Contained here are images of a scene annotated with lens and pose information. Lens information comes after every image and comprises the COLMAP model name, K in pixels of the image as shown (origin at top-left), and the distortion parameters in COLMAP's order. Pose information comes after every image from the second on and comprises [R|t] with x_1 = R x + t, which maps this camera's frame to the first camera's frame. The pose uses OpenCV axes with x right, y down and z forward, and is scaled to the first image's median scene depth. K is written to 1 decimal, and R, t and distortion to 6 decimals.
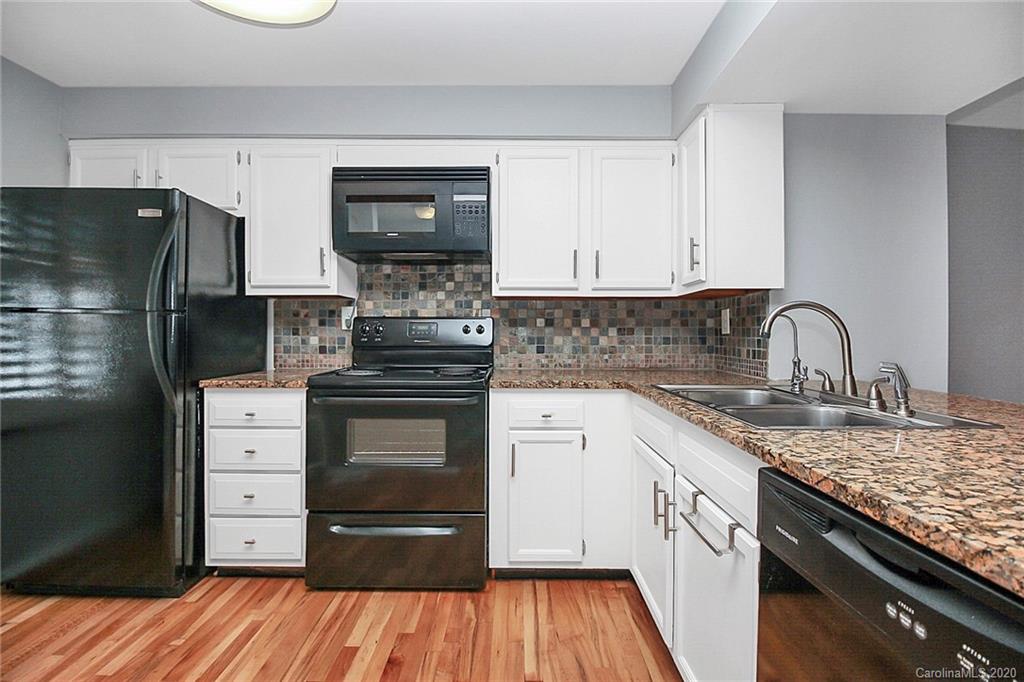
lens RADIAL K [[491.3, 0, 497.2], [0, 491.3, 336.7], [0, 0, 1]] dist [-0.003723, -0.011272]
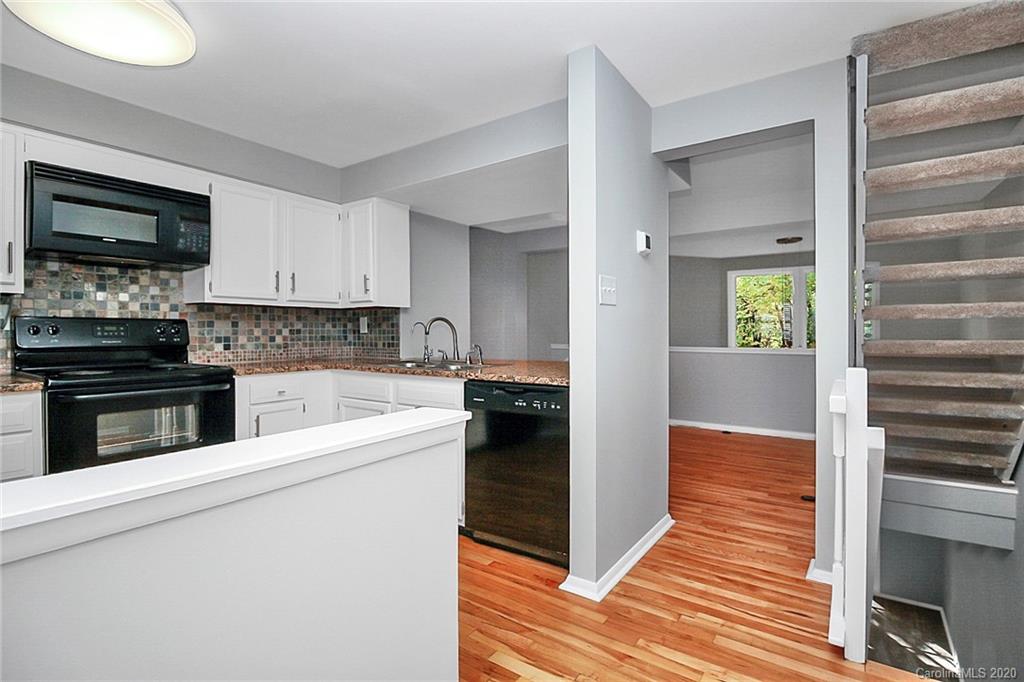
lens RADIAL K [[482.8, 0, 546.2], [0, 482.8, 334.9], [0, 0, 1]] dist [-0.007863, -0.006932]
pose [[0.527387, -0.009042, 0.849577, -0.591565], [0.010584, 0.999936, 0.004072, 0.000063], [-0.849559, 0.006844, 0.527449, -0.328907]]
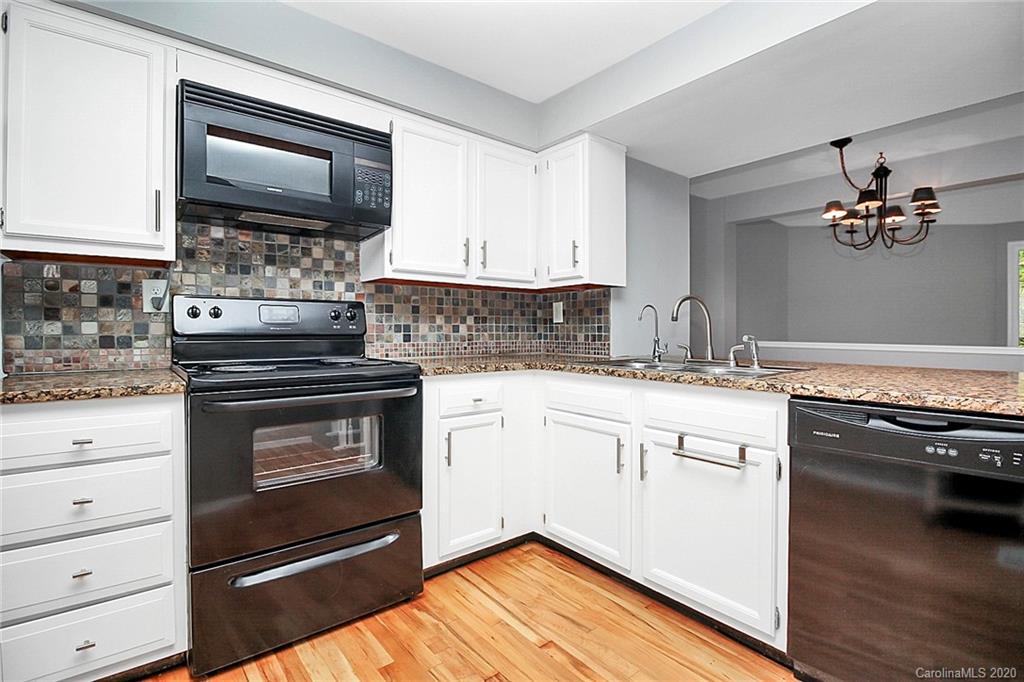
lens RADIAL K [[491.3, 0, 538.8], [0, 491.3, 334.9], [0, 0, 1]] dist [-0.003723, -0.011272]
pose [[0.750157, -0.007824, 0.661213, -0.416388], [0.006676, 0.999969, 0.004258, 0.021410], [-0.661226, 0.001220, 0.750186, 0.142479]]
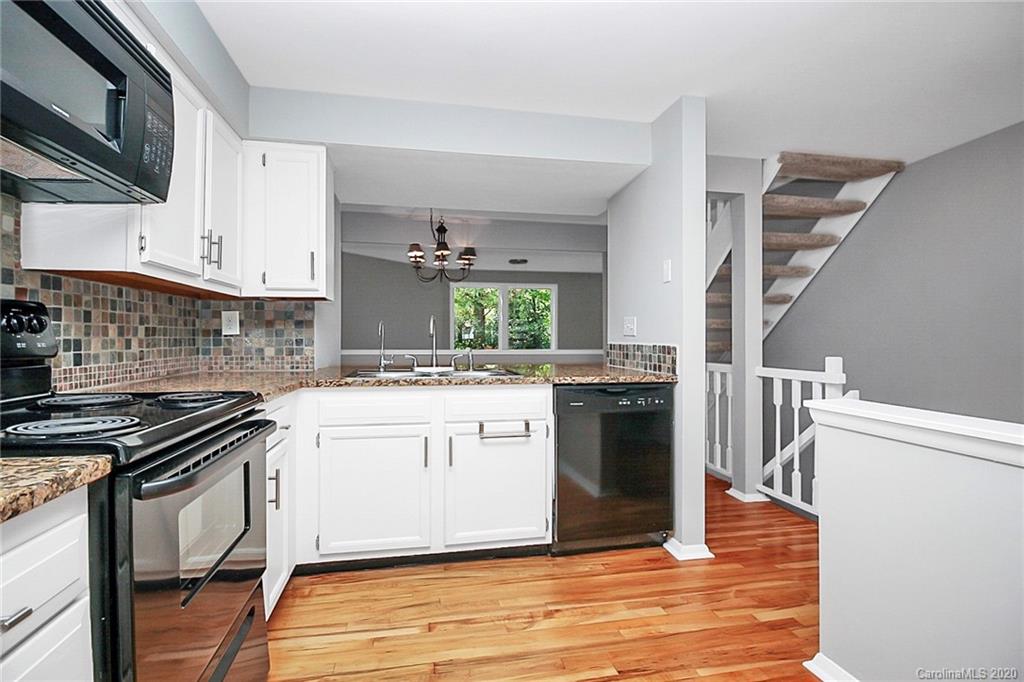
lens RADIAL K [[482.8, 0, 506.1], [0, 482.8, 336.9], [0, 0, 1]] dist [-0.007863, -0.006932]
pose [[-0.214893, -0.003175, 0.976632, -0.736005], [0.005520, 0.999975, 0.004466, -0.002437], [-0.976622, 0.006350, -0.214870, 0.720570]]
